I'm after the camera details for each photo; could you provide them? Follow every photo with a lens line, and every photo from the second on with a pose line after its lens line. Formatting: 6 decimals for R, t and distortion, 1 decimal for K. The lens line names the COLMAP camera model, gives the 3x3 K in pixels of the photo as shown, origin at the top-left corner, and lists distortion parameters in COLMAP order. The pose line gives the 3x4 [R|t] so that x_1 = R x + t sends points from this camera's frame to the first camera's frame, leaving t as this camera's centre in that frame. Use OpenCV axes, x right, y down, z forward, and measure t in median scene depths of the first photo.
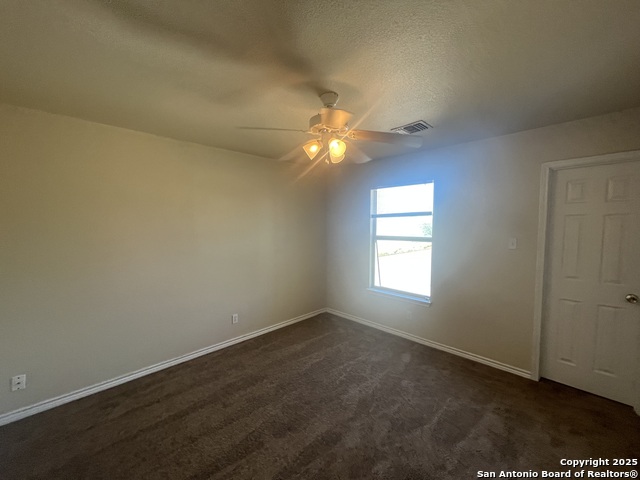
lens RADIAL K [[256.1, 0, 319.1], [0, 256.1, 237.6], [0, 0, 1]] dist [-0.000569, -0.000073]
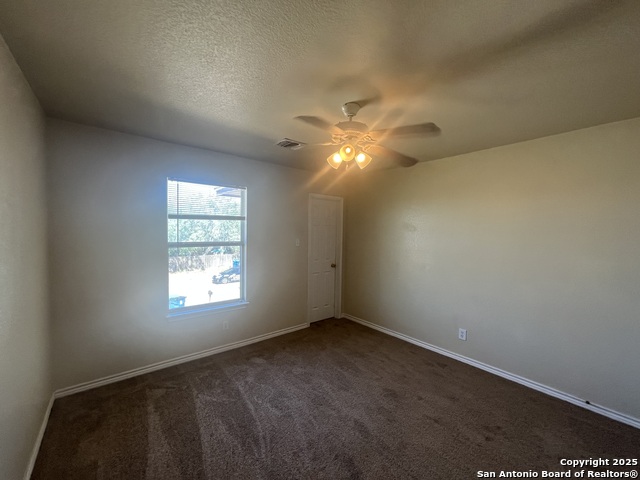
lens RADIAL K [[256.1, 0, 319.1], [0, 256.1, 237.6], [0, 0, 1]] dist [-0.000569, -0.000073]
pose [[0.084458, -0.010811, 0.996368, -0.659812], [0.044621, 0.998979, 0.007057, -0.009052], [-0.995427, 0.043863, 0.084854, 0.683773]]
